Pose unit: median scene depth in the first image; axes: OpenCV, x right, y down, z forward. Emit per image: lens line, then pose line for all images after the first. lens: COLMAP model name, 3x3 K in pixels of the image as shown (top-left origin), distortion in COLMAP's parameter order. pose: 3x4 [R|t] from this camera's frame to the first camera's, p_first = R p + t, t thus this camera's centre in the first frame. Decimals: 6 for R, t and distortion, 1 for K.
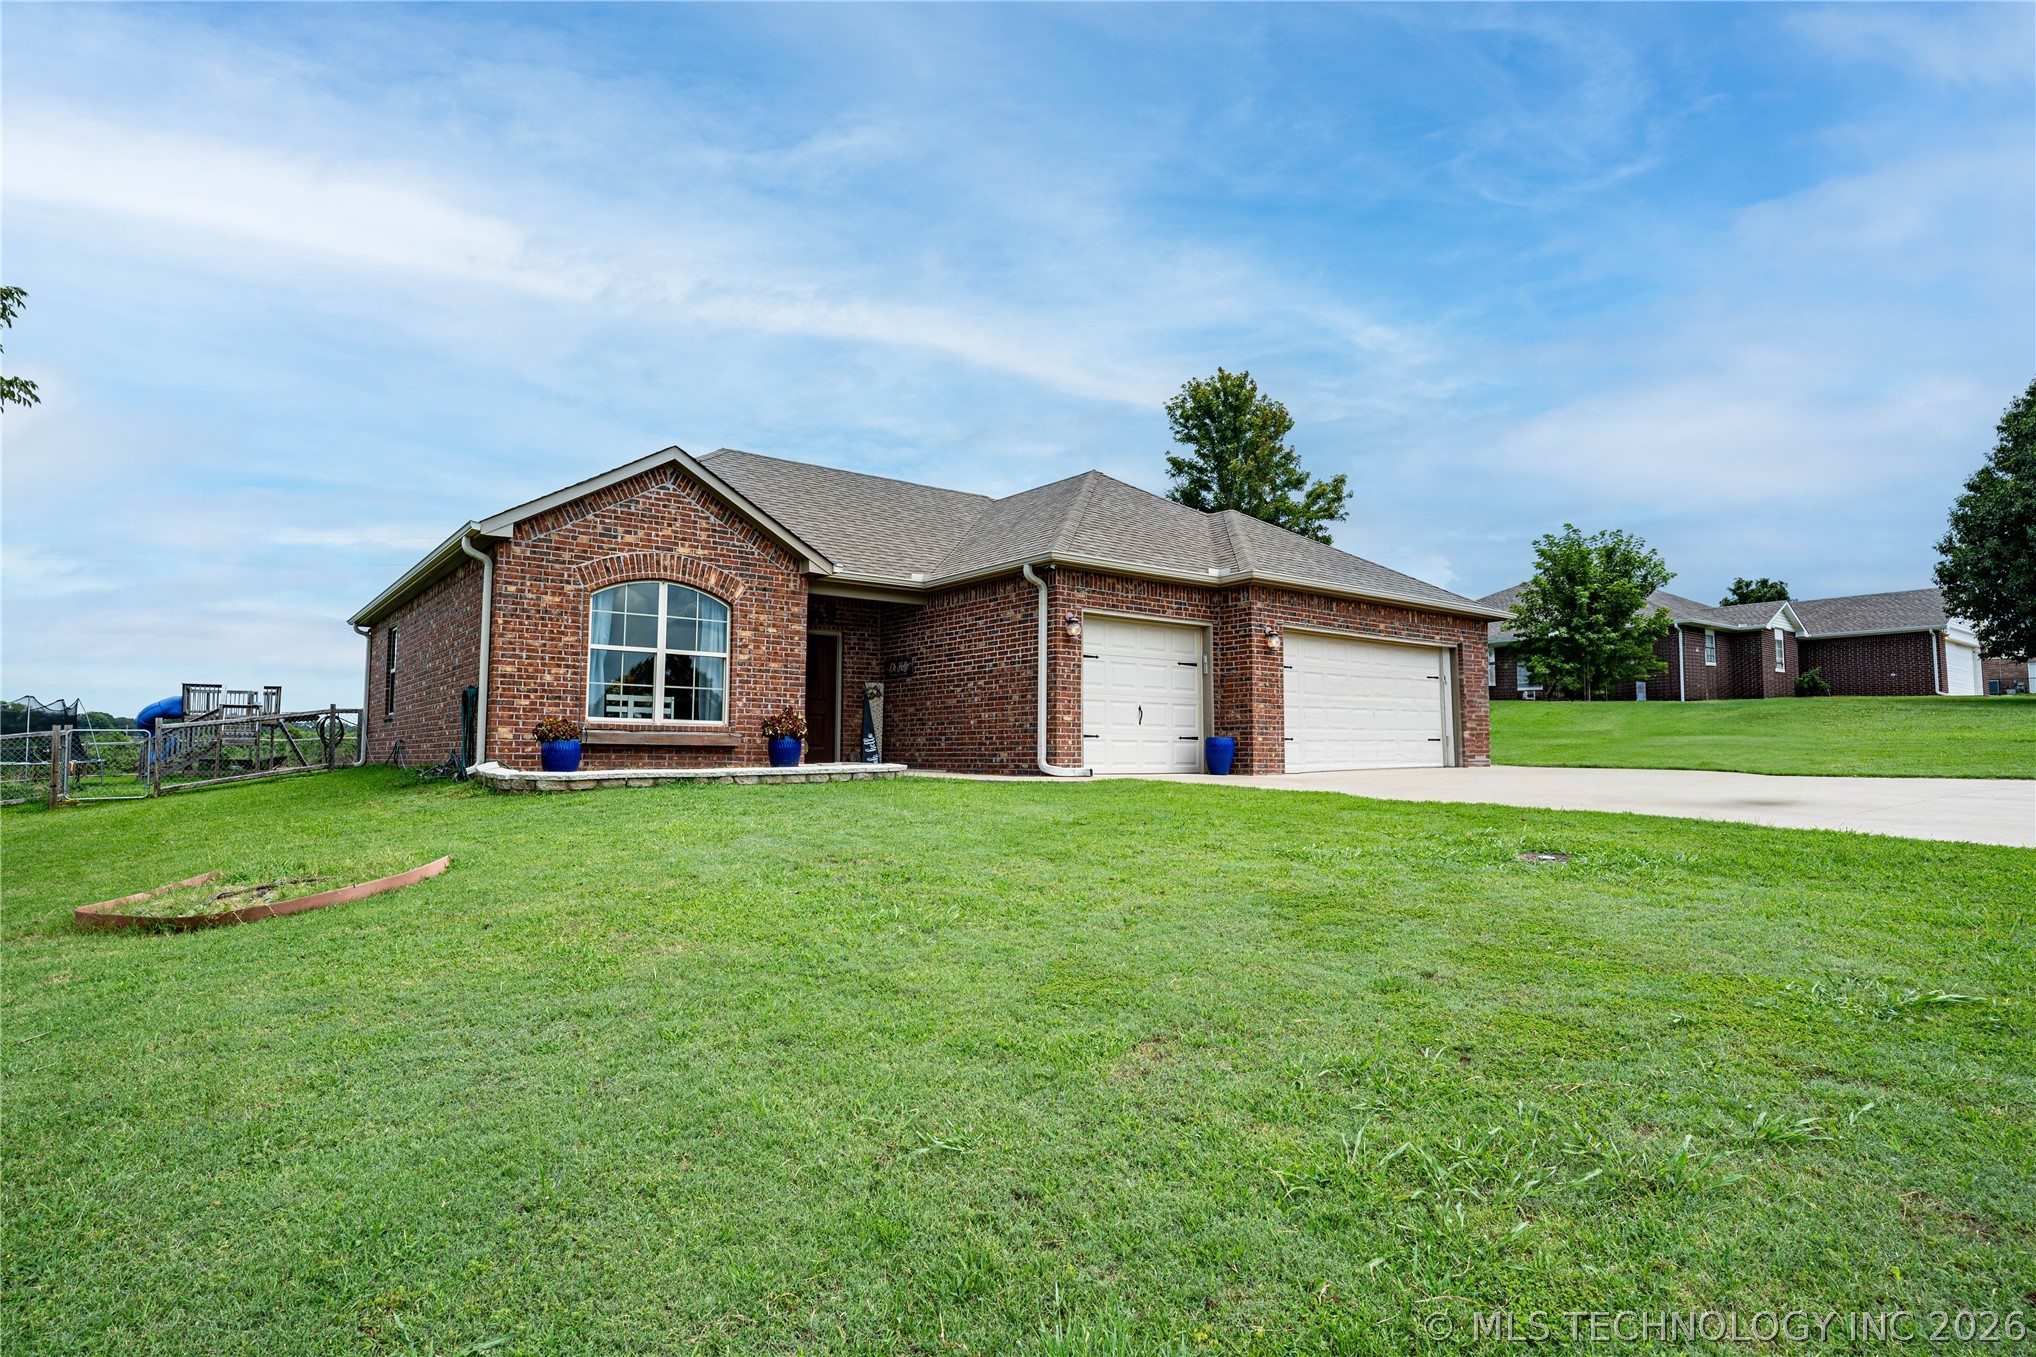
lens RADIAL K [[1119.0, 0, 1019.4], [0, 1119.0, 674.8], [0, 0, 1]] dist [-0.052819, 0.039688]
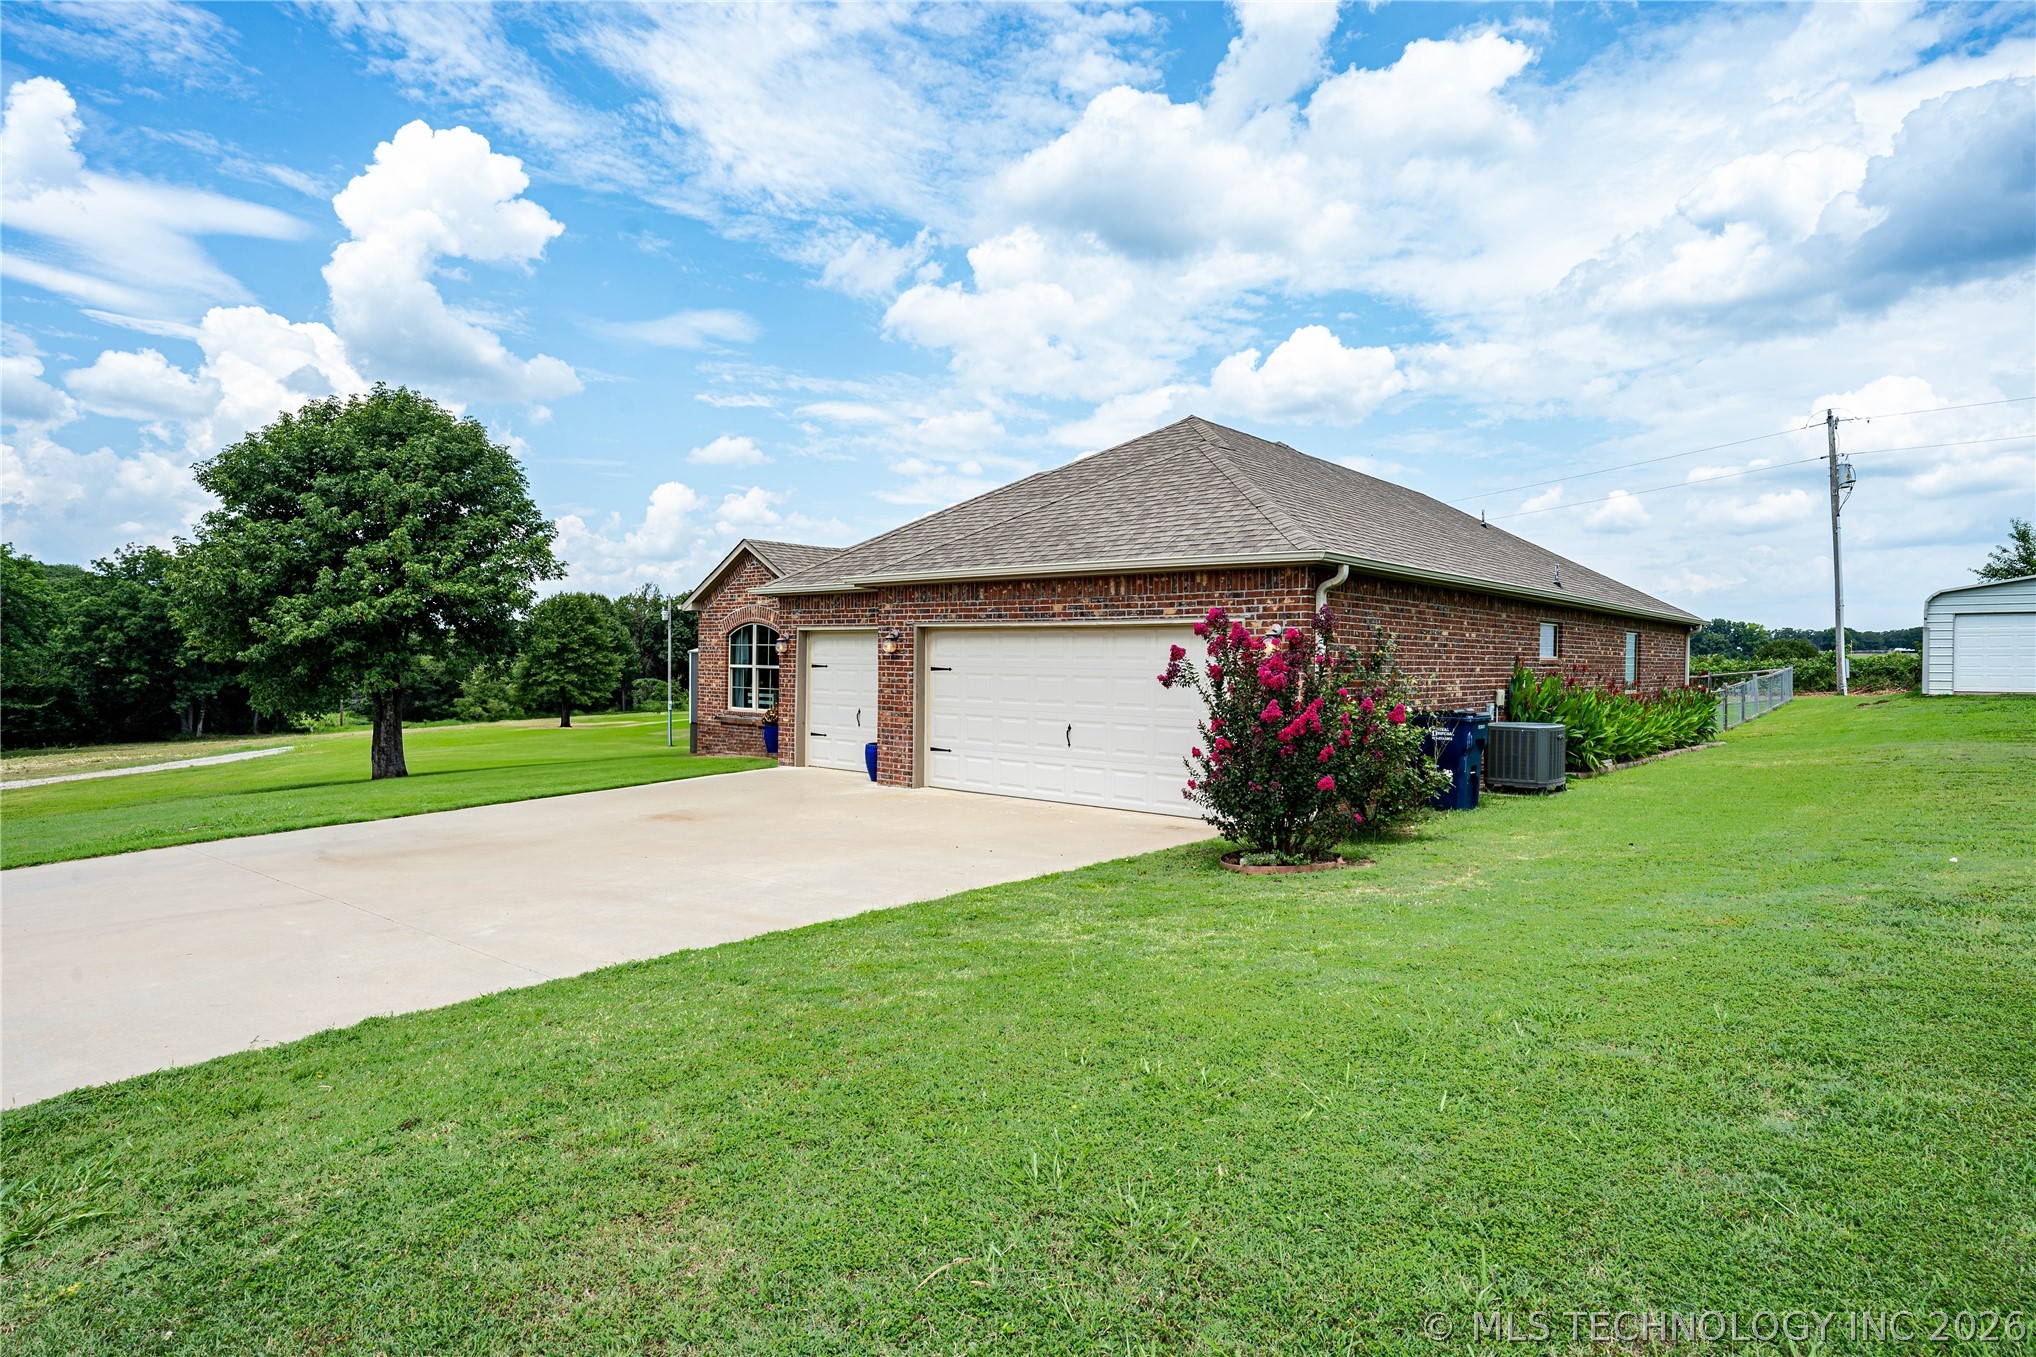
lens RADIAL K [[1119.0, 0, 1019.4], [0, 1119.0, 674.8], [0, 0, 1]] dist [-0.052819, 0.039688]
pose [[0.205158, 0.012898, -0.978644, 1.258636], [0.068525, 0.997270, 0.027508, -0.025698], [0.976327, -0.072705, 0.203714, 0.983094]]
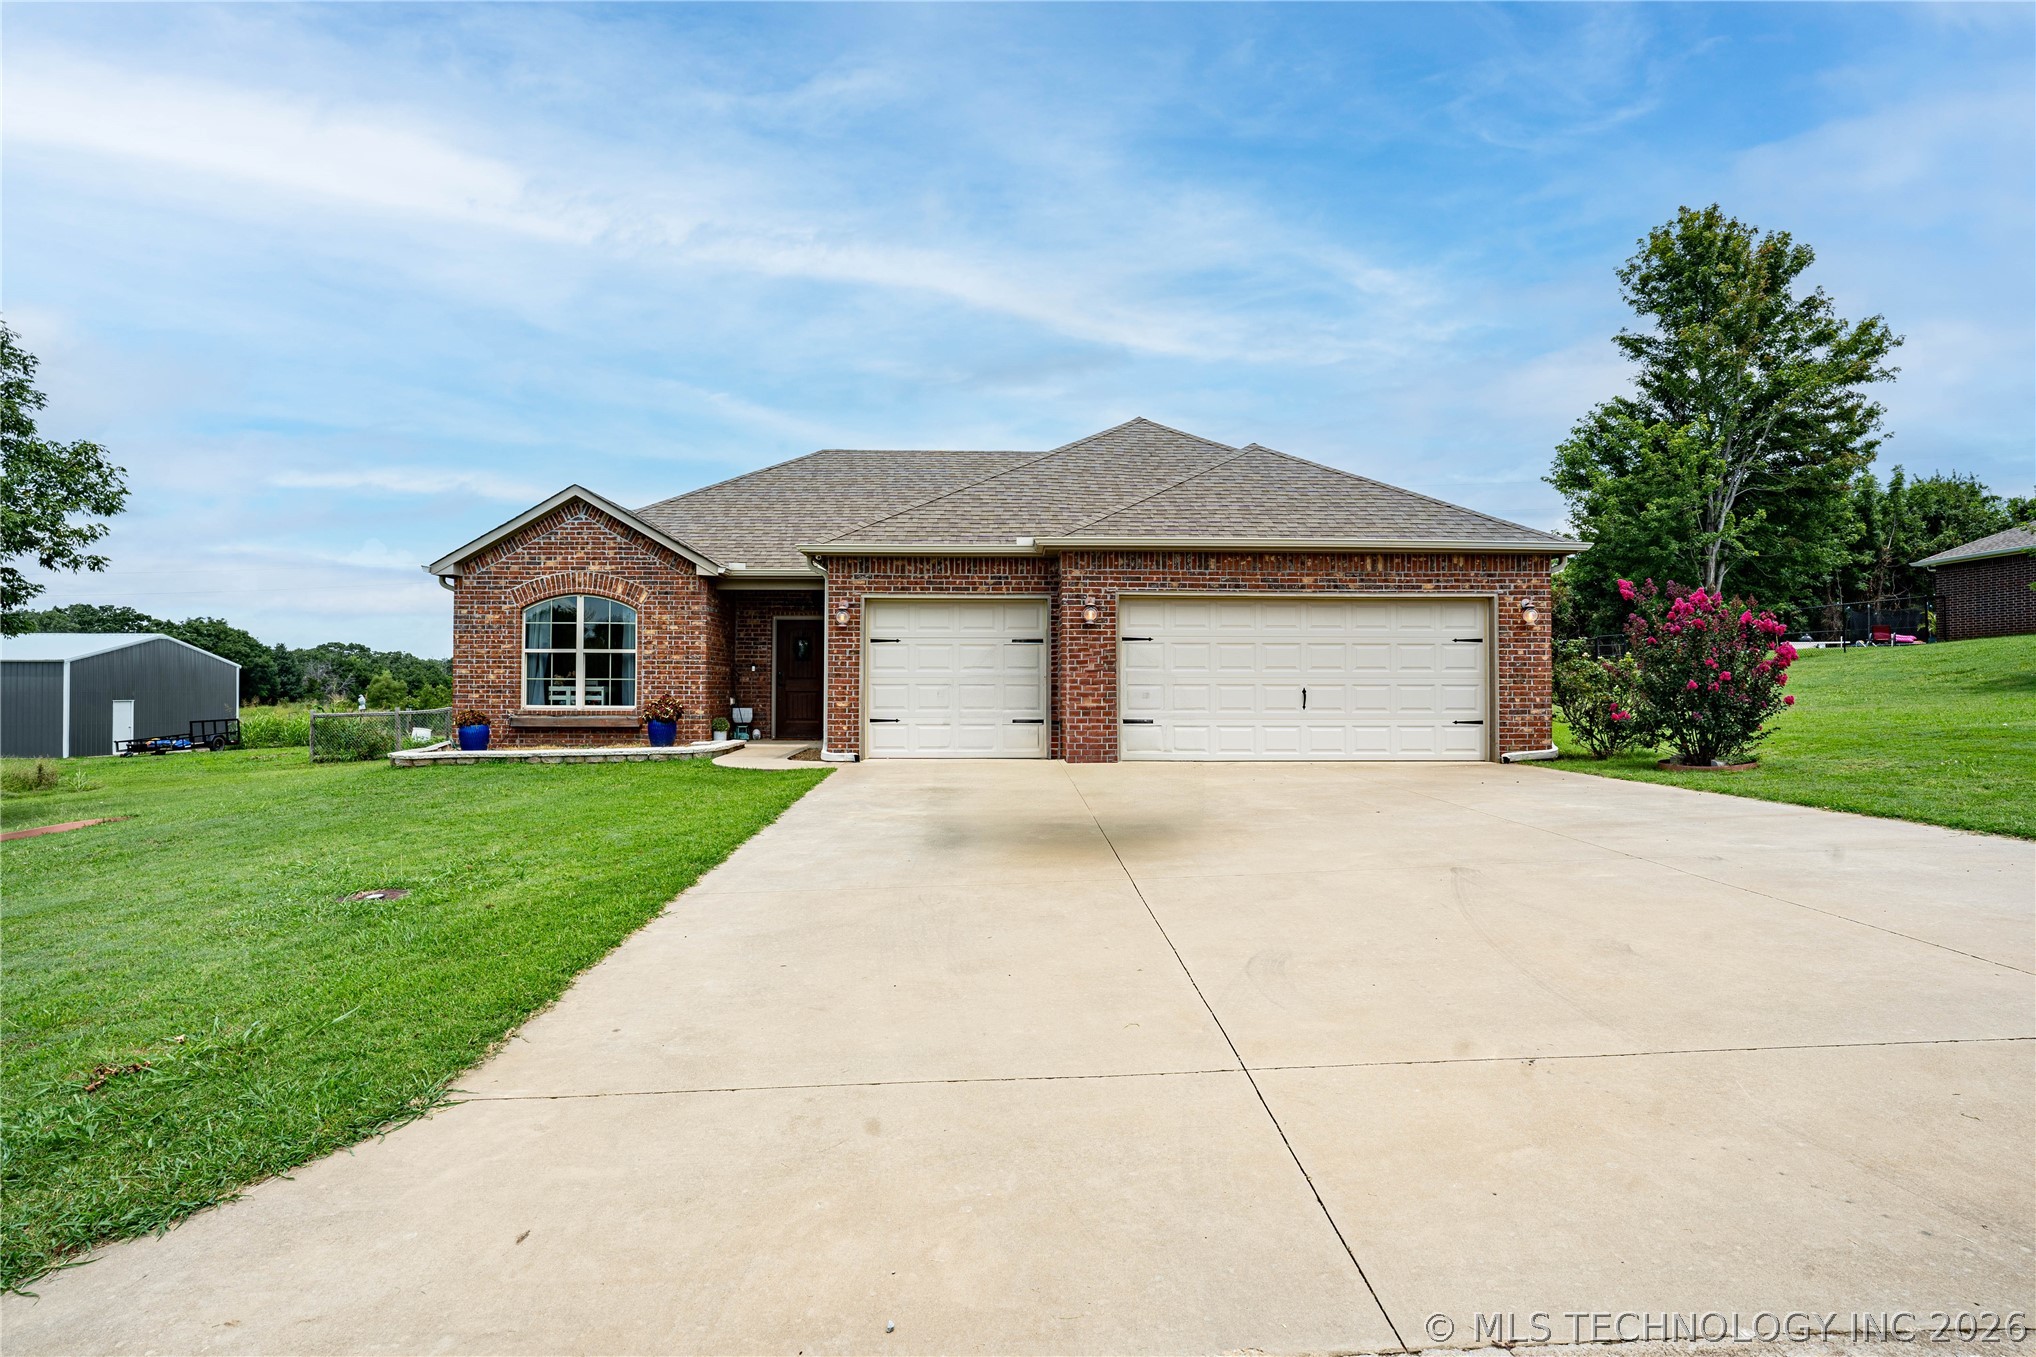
lens RADIAL K [[1119.0, 0, 1019.4], [0, 1119.0, 674.8], [0, 0, 1]] dist [-0.052819, 0.039688]
pose [[0.803111, -0.010644, -0.595734, 0.763131], [0.047427, 0.997810, 0.046110, -0.026963], [0.593939, -0.065285, 0.801857, 0.274583]]
